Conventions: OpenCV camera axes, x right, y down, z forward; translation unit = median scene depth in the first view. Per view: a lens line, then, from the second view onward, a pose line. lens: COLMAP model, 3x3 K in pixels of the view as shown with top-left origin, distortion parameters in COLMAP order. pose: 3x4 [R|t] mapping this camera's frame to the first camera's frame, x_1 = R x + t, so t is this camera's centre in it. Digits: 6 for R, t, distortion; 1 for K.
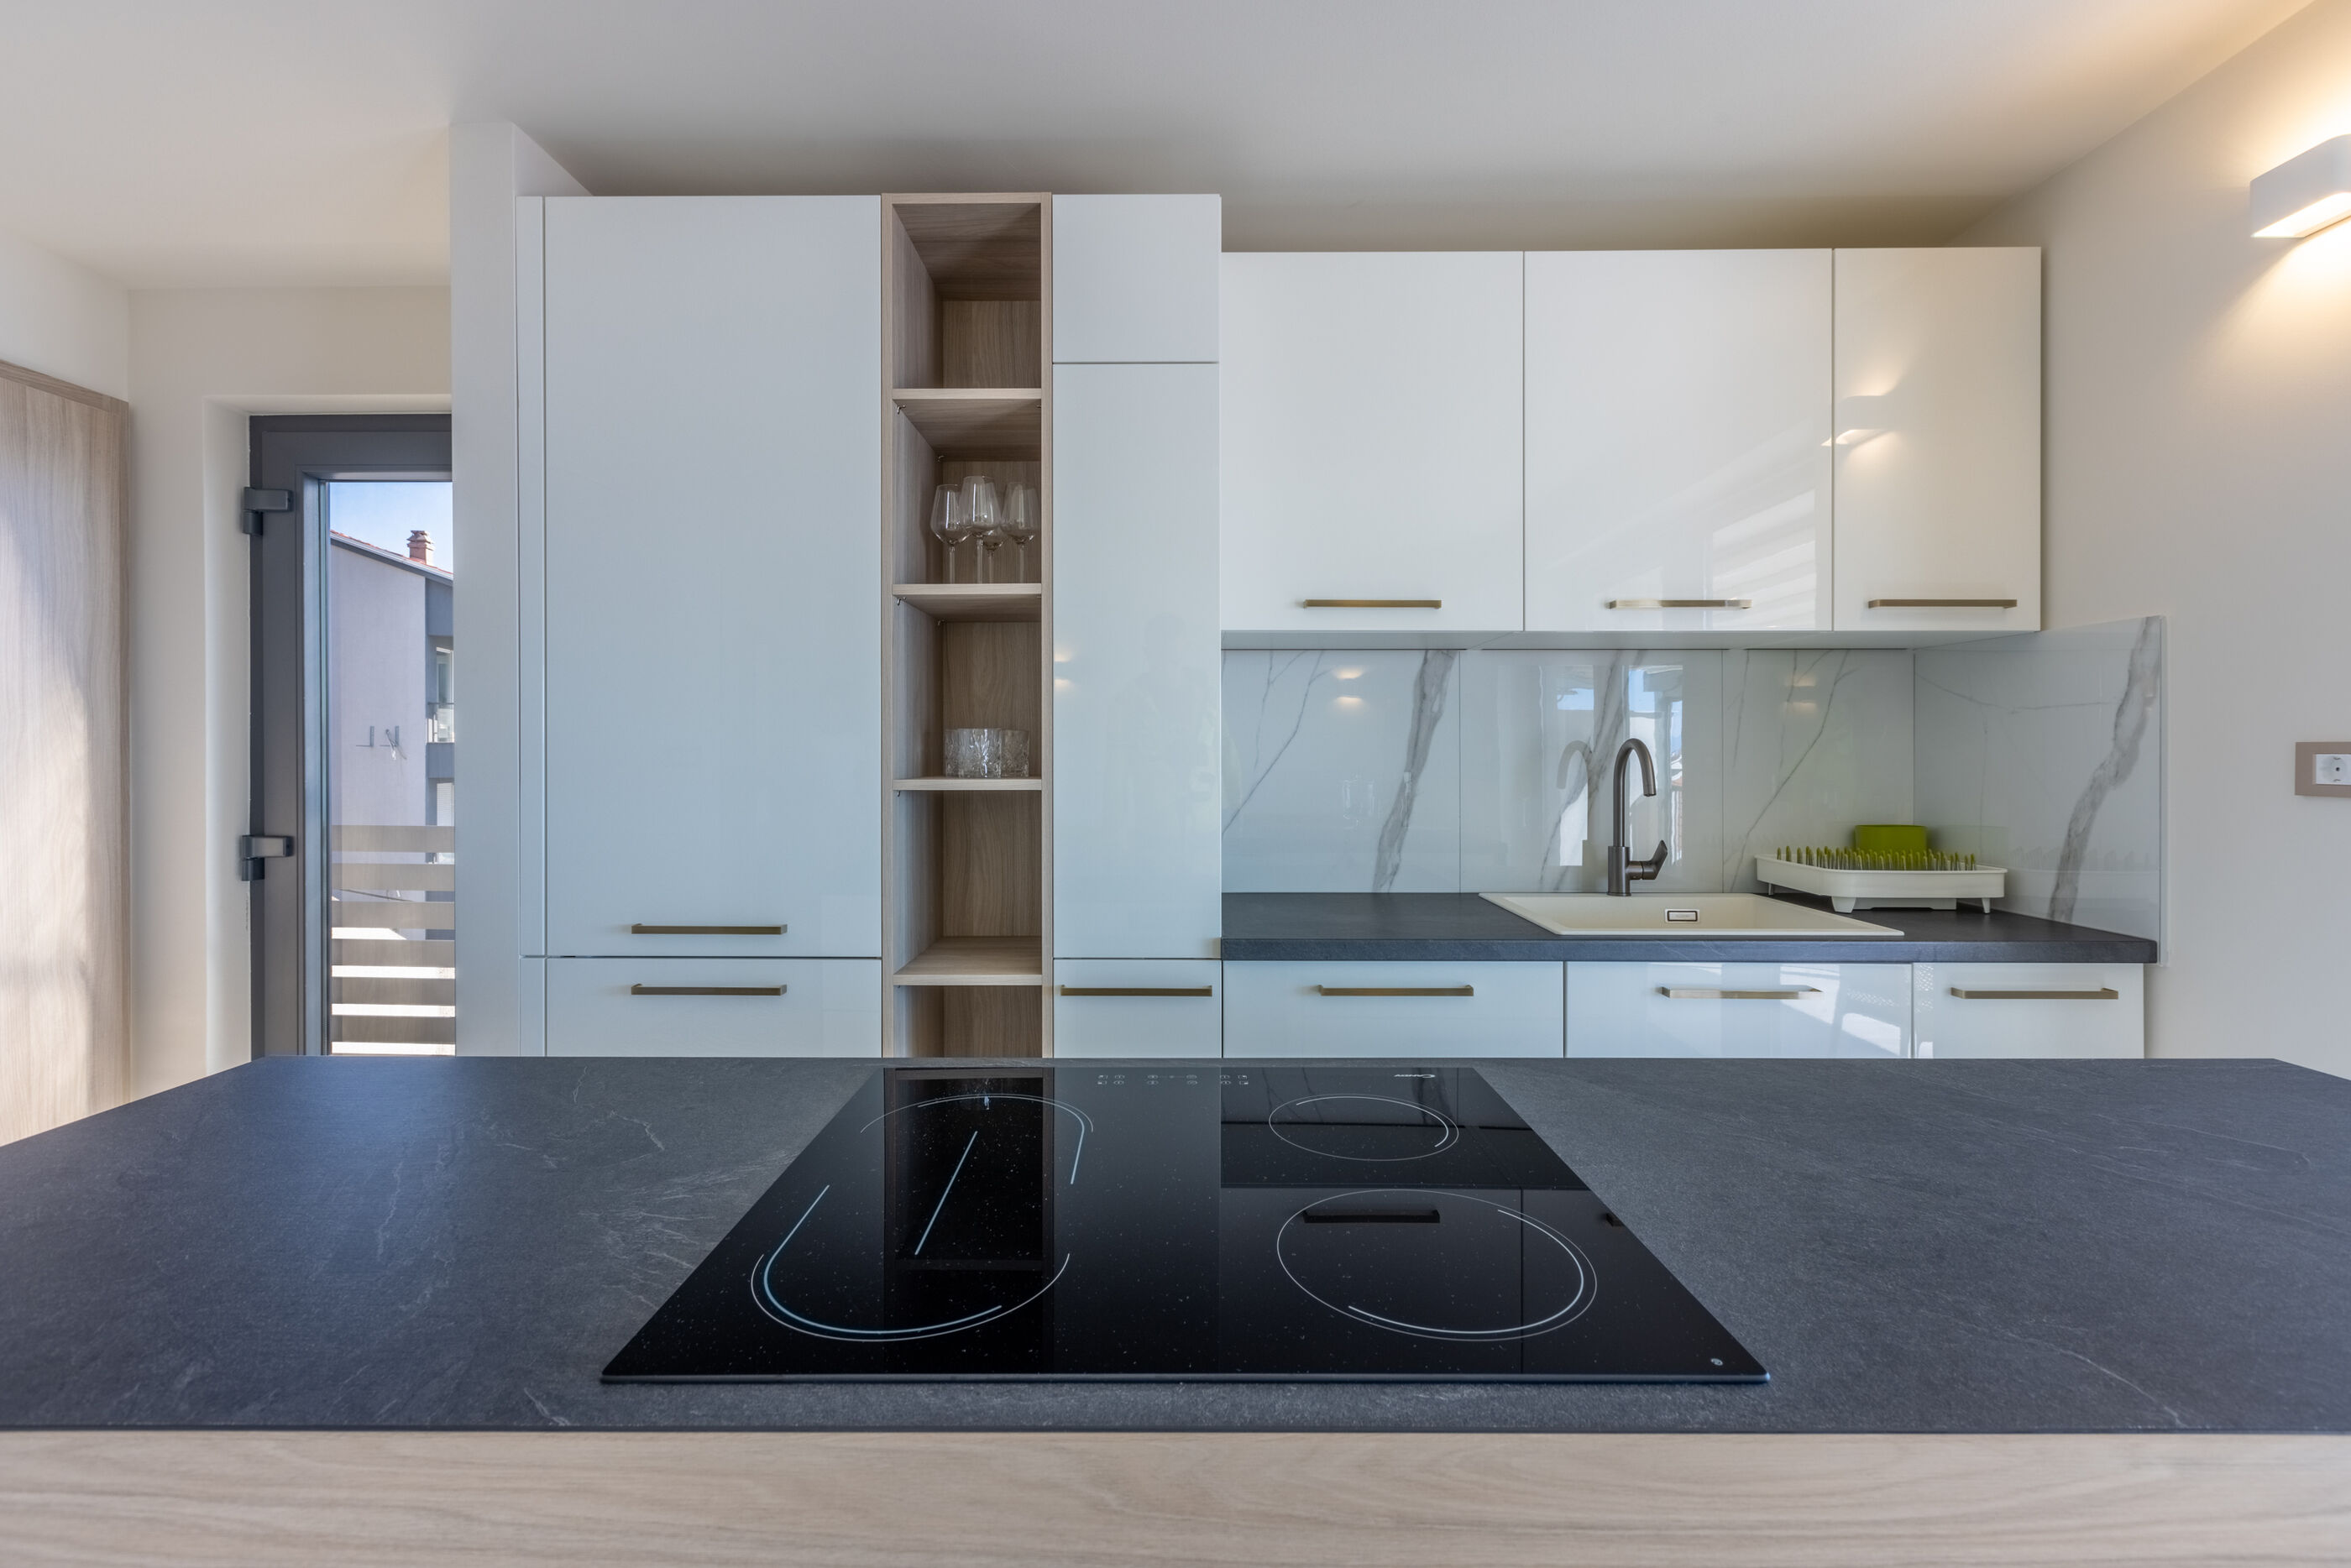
lens RADIAL K [[1051.9, 0, 1169.8], [0, 1051.9, 754.2], [0, 0, 1]] dist [0.002891, -0.000925]
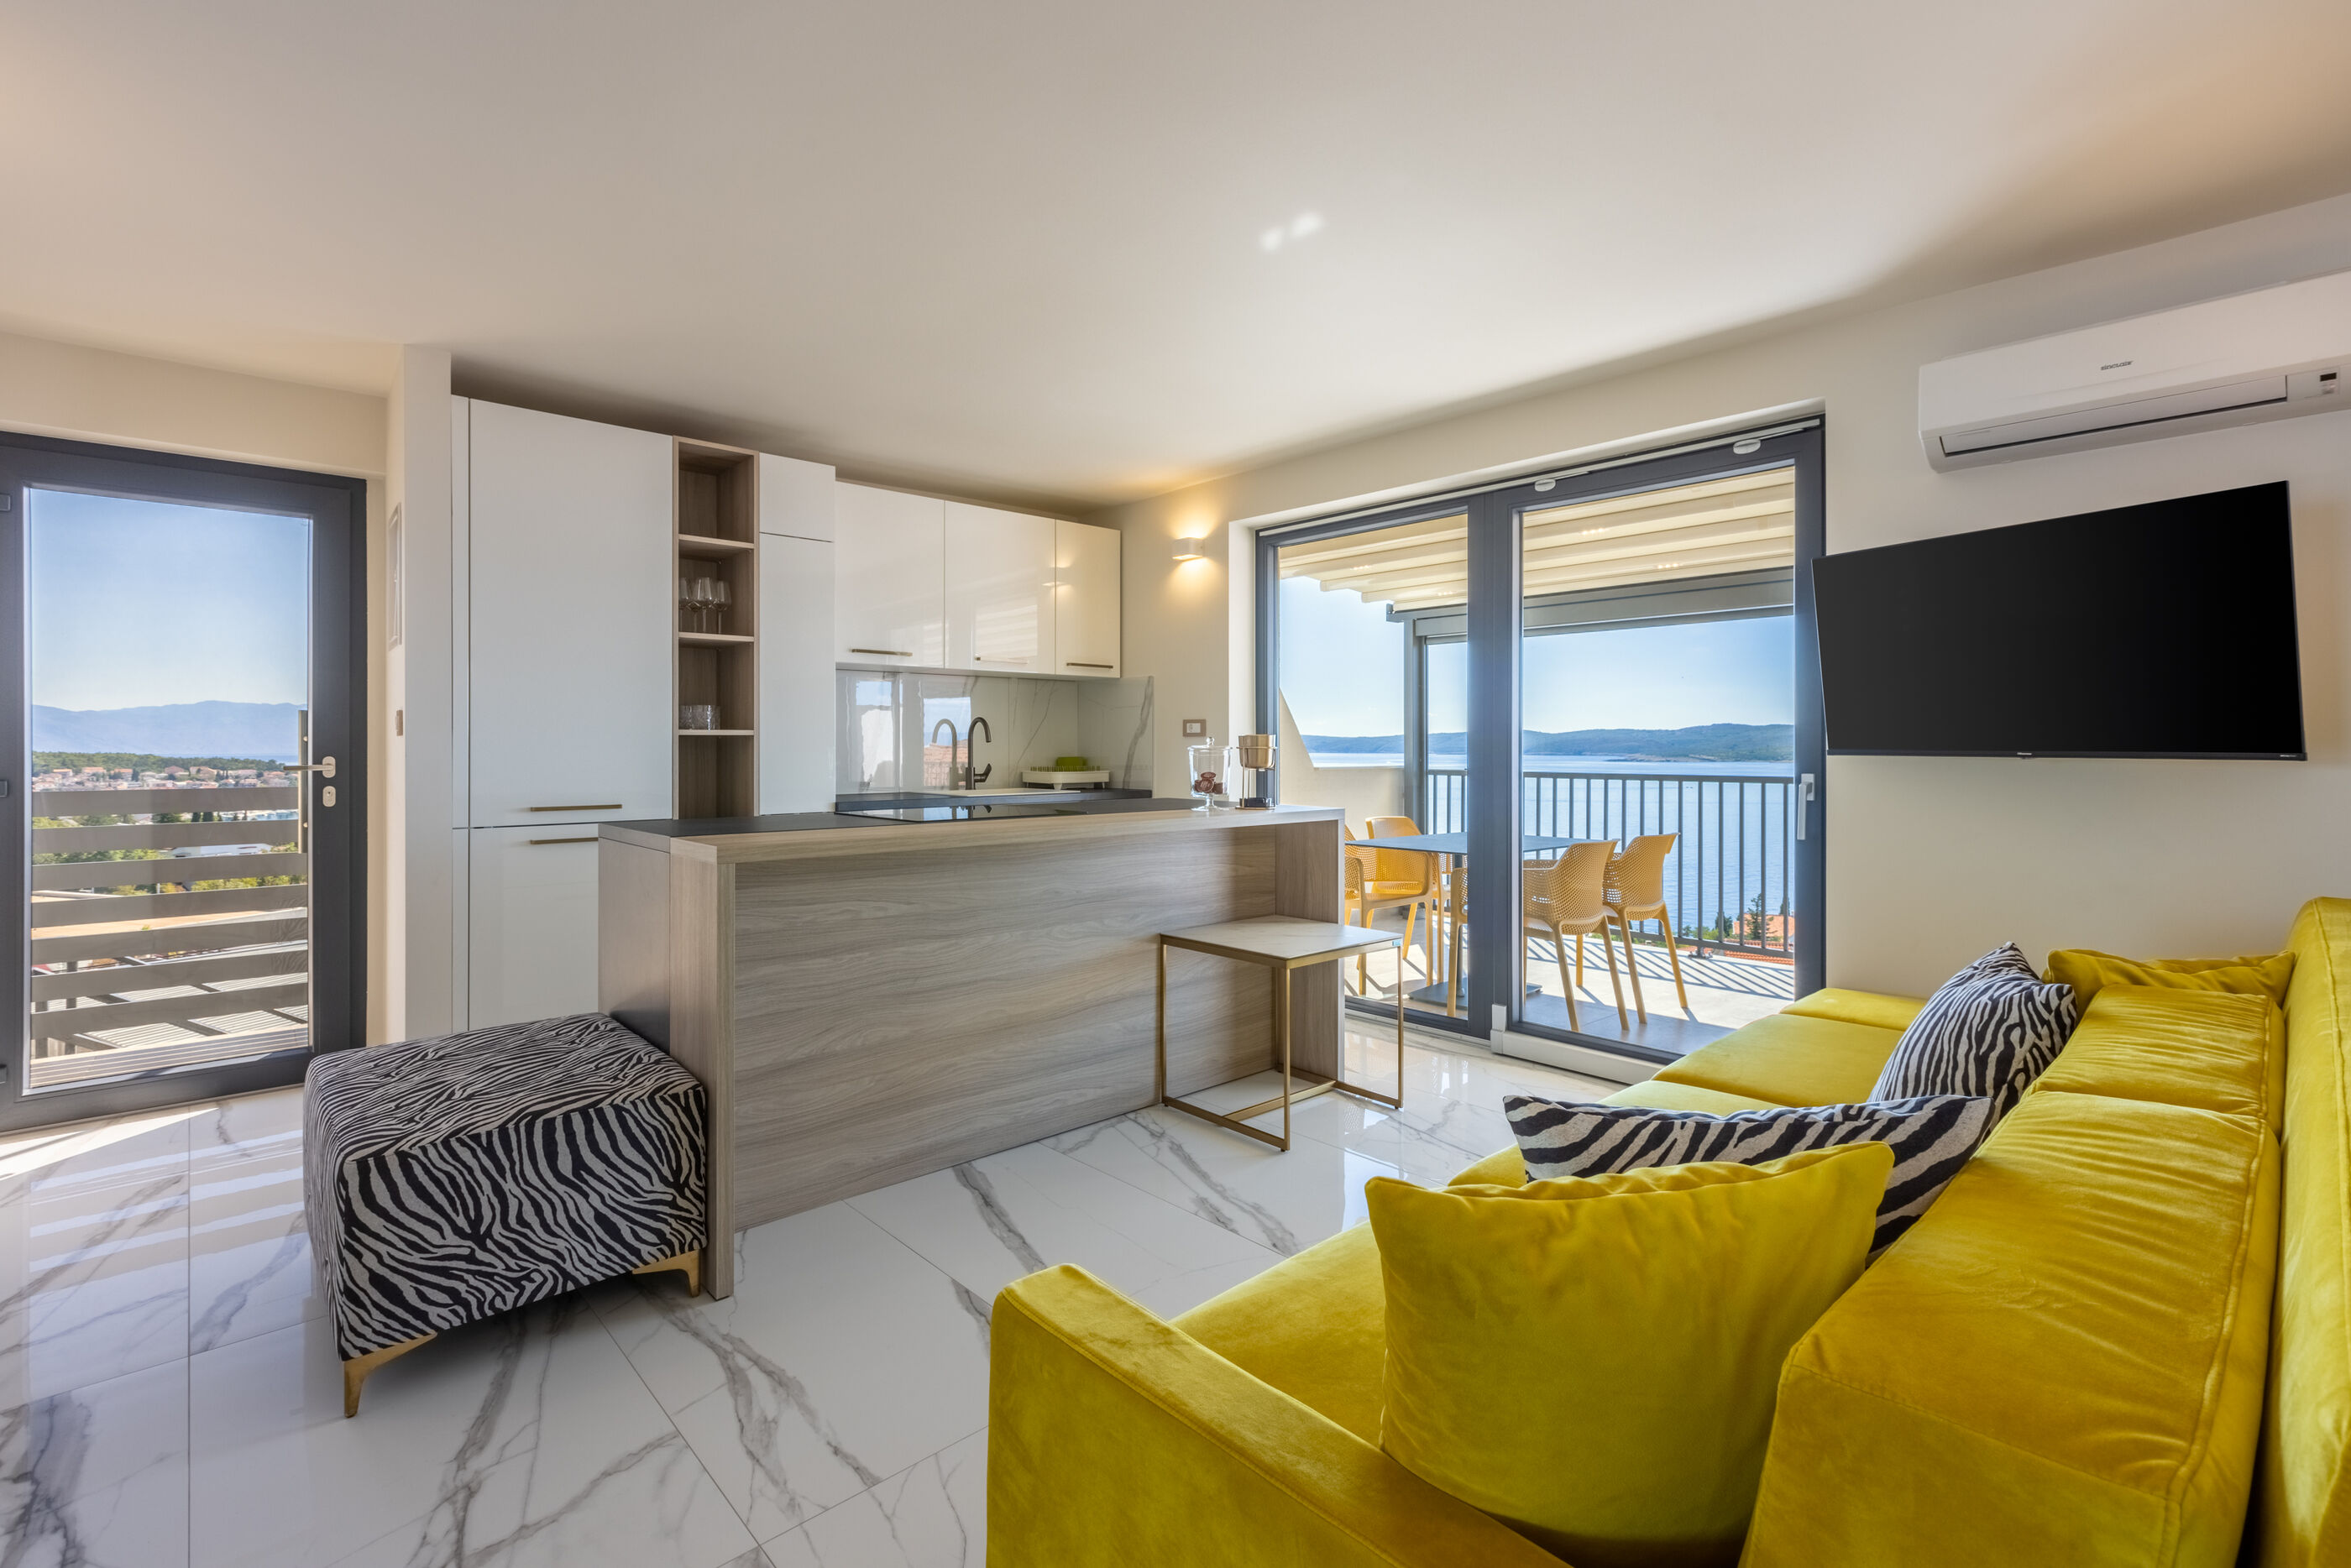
lens RADIAL K [[1051.9, 0, 1170.1], [0, 1051.9, 739.0], [0, 0, 1]] dist [0.002891, -0.000925]
pose [[0.736695, 0.003763, 0.676215, -0.841747], [0.001733, 0.999971, -0.007453, 0.053751], [-0.676223, 0.006662, 0.736667, -1.000103]]
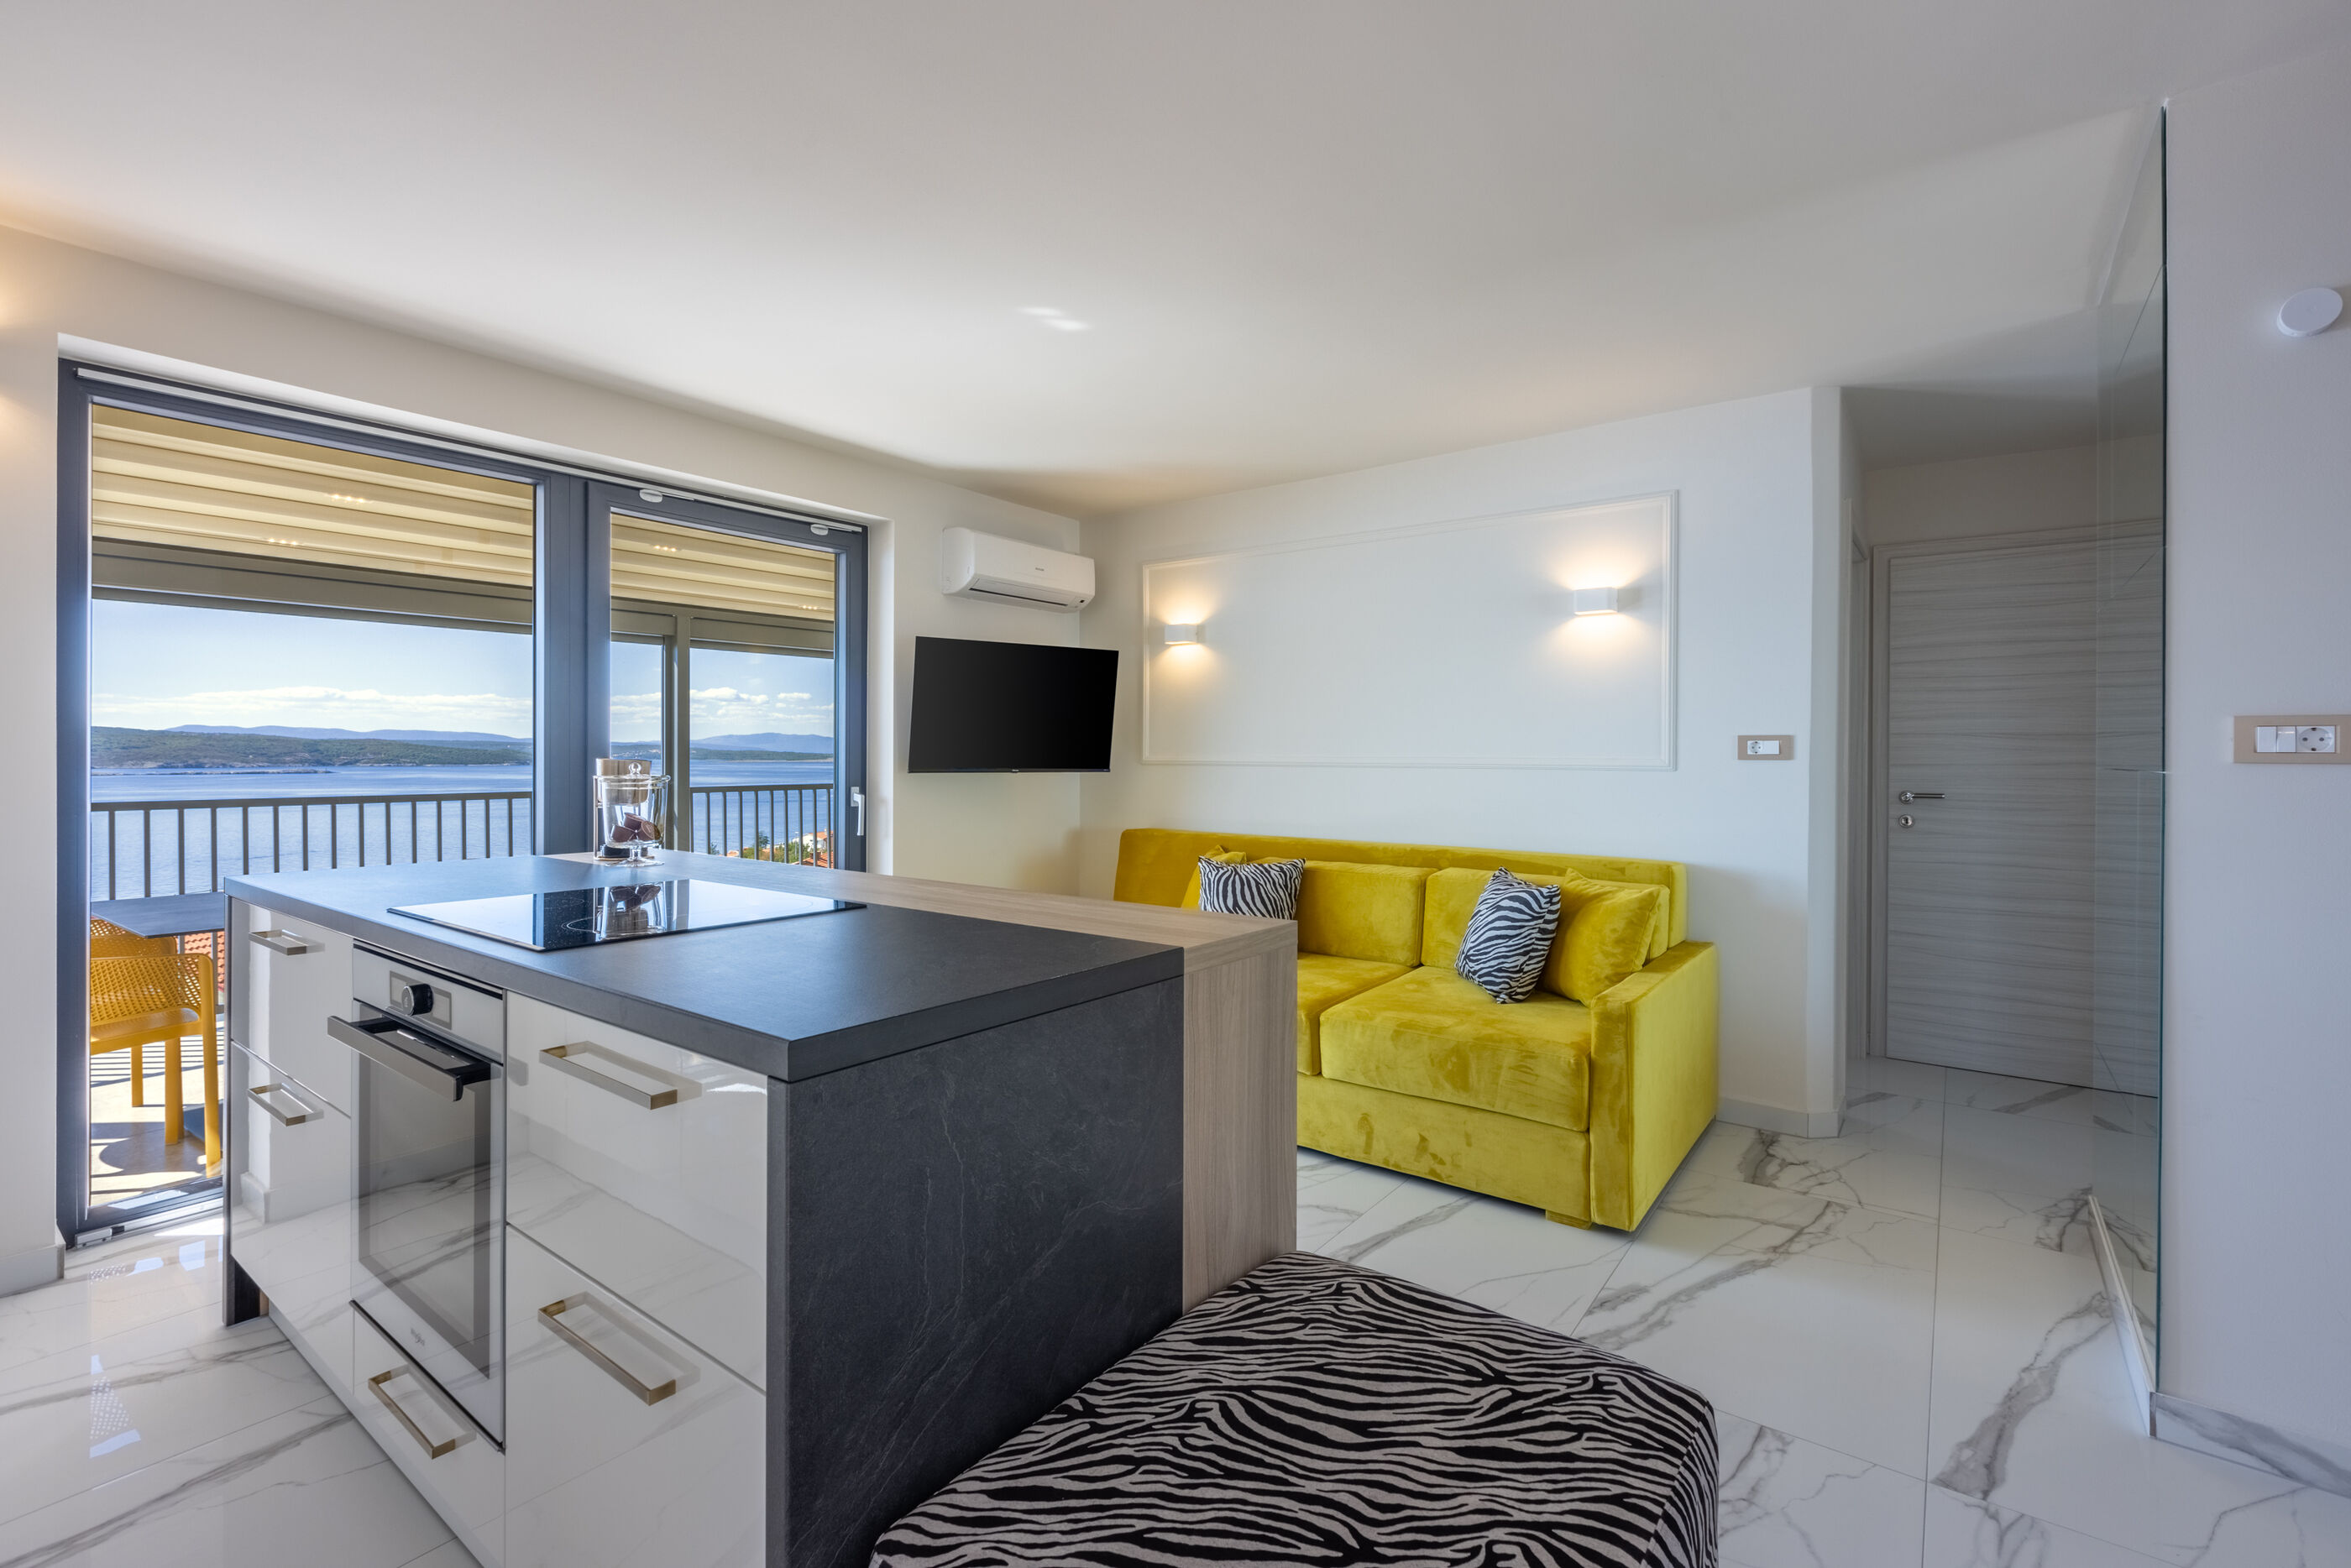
lens RADIAL K [[1051.9, 0, 1165.2], [0, 1051.9, 754.9], [0, 0, 1]] dist [0.002891, -0.000925]
pose [[-0.792060, -0.002754, 0.610438, -0.872902], [-0.001535, 0.999996, 0.002520, 0.024291], [-0.610442, 0.001059, -0.792060, 0.807807]]
